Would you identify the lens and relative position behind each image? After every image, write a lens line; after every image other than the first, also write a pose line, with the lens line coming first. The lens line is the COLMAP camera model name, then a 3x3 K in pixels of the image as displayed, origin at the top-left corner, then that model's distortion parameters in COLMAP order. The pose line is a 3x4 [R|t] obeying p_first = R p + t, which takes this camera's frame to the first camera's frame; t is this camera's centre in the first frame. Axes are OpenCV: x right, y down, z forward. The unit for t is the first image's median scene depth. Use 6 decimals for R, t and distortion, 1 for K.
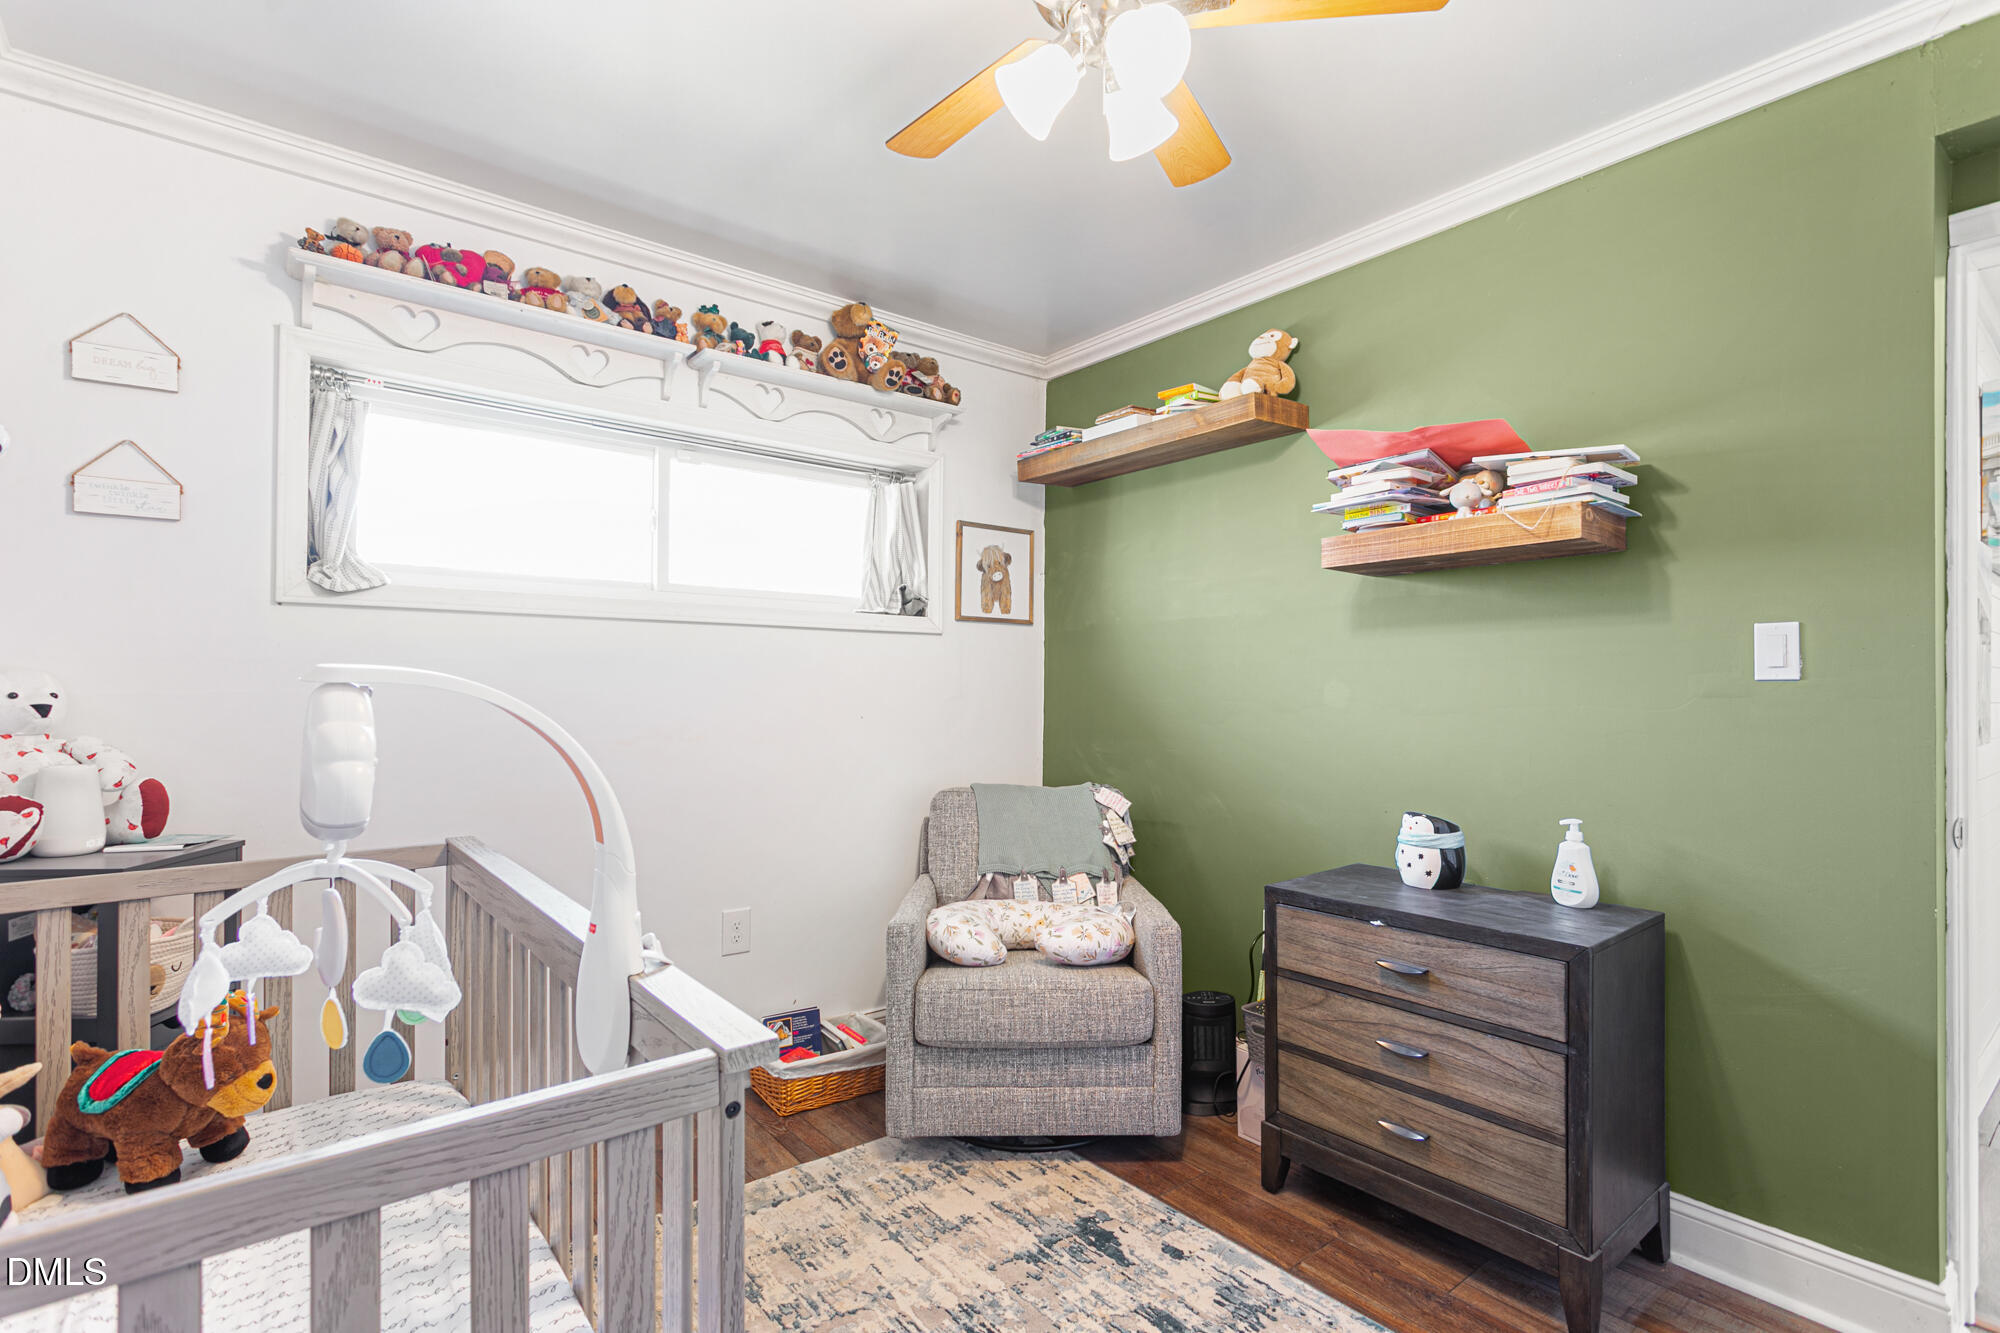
lens RADIAL K [[957.4, 0, 1005.8], [0, 957.4, 673.3], [0, 0, 1]] dist [0.000246, 0.001690]
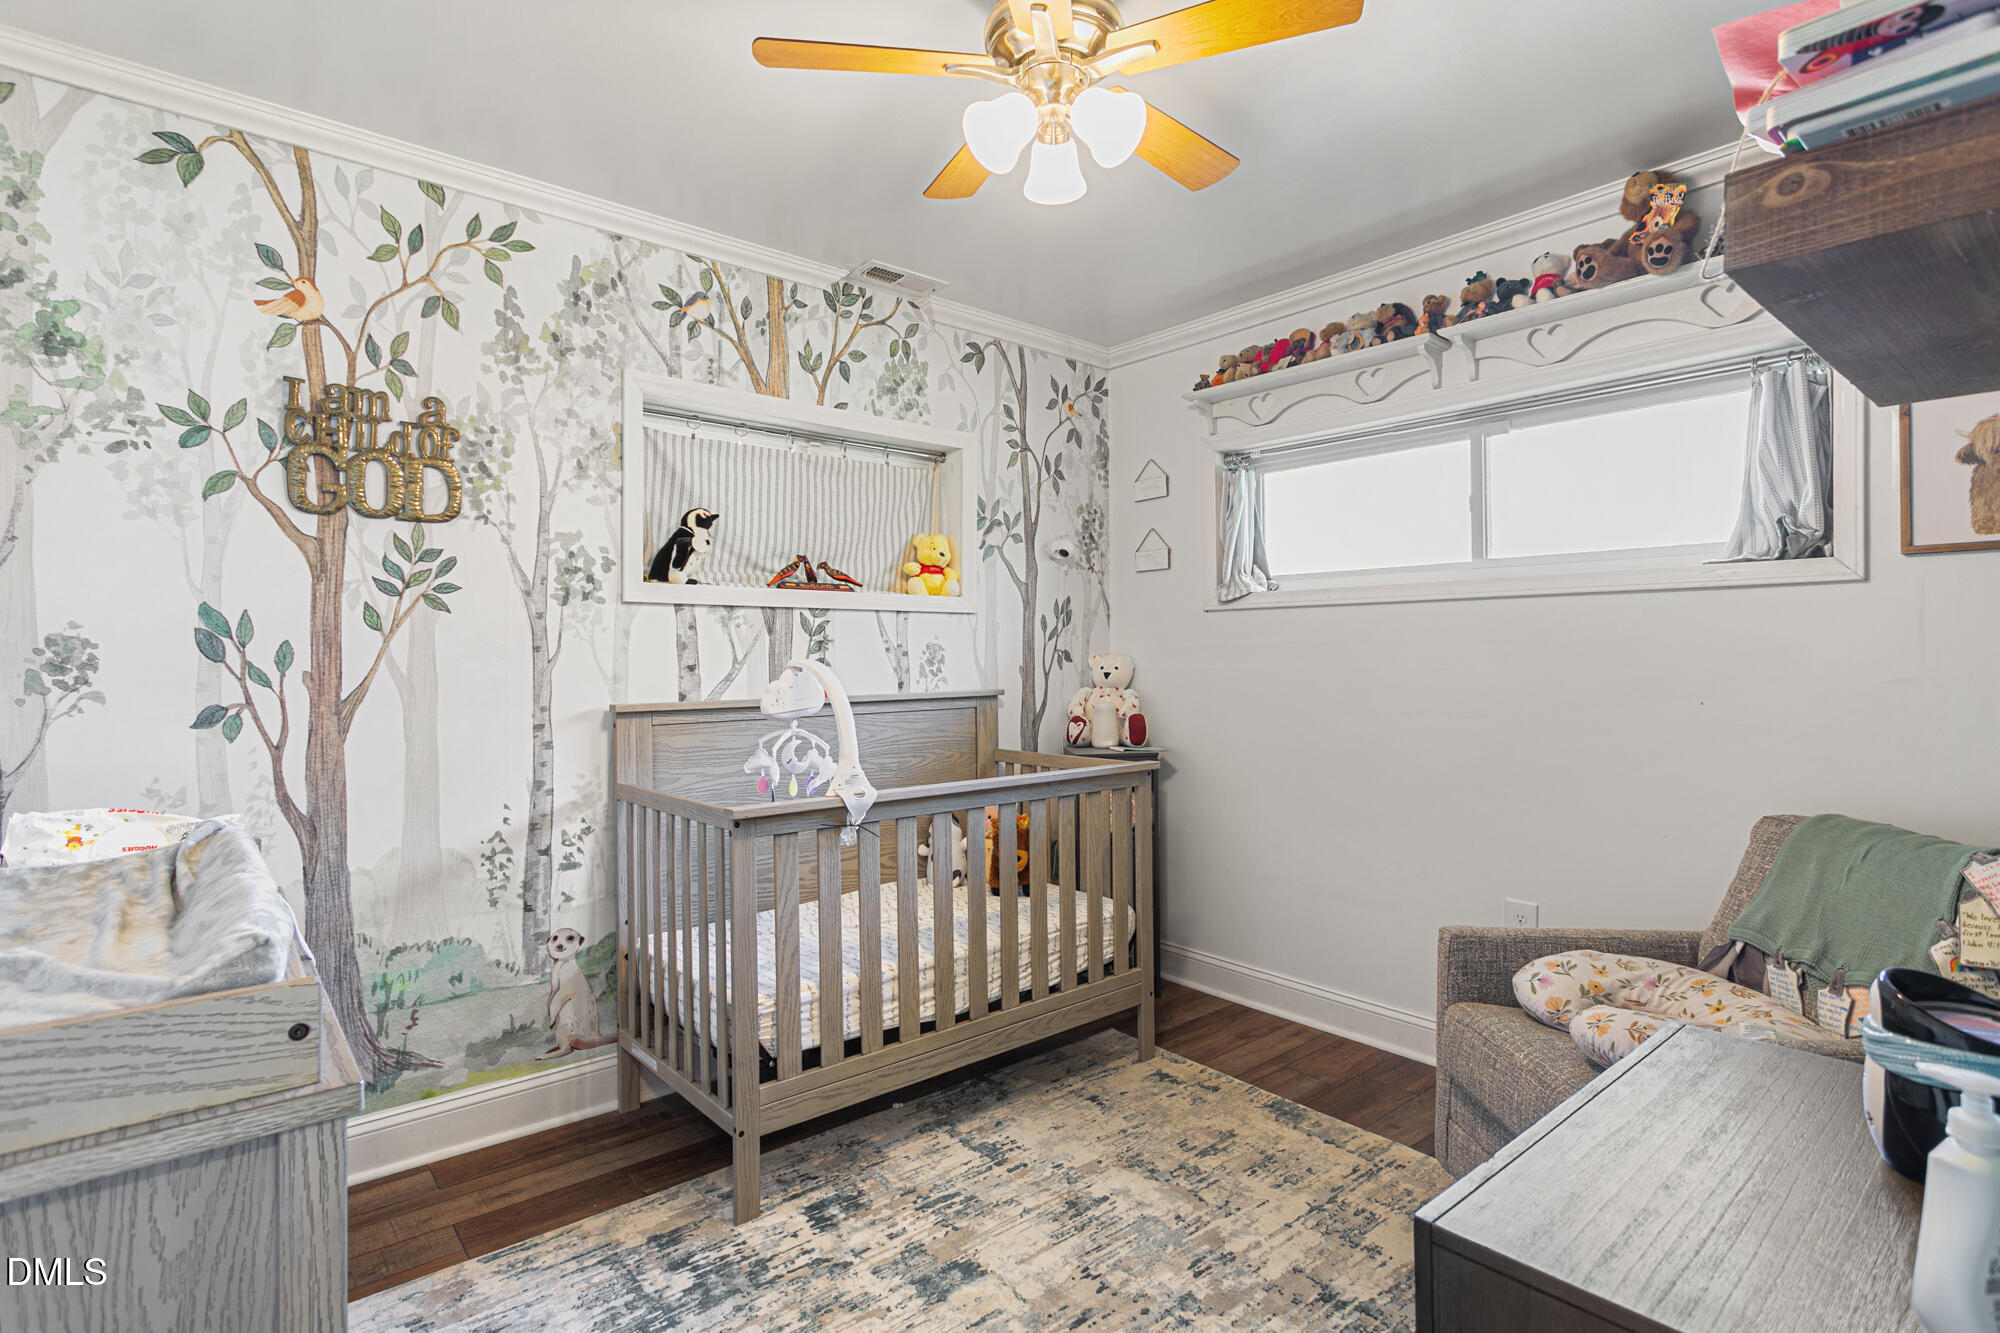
lens RADIAL K [[957.4, 0, 1003.3], [0, 957.4, 668.0], [0, 0, 1]] dist [0.000246, 0.001690]
pose [[0.028283, -0.000181, -0.999600, 0.712822], [0.011076, 0.999939, 0.000132, 0.013544], [0.999539, -0.011076, 0.028283, 0.525854]]
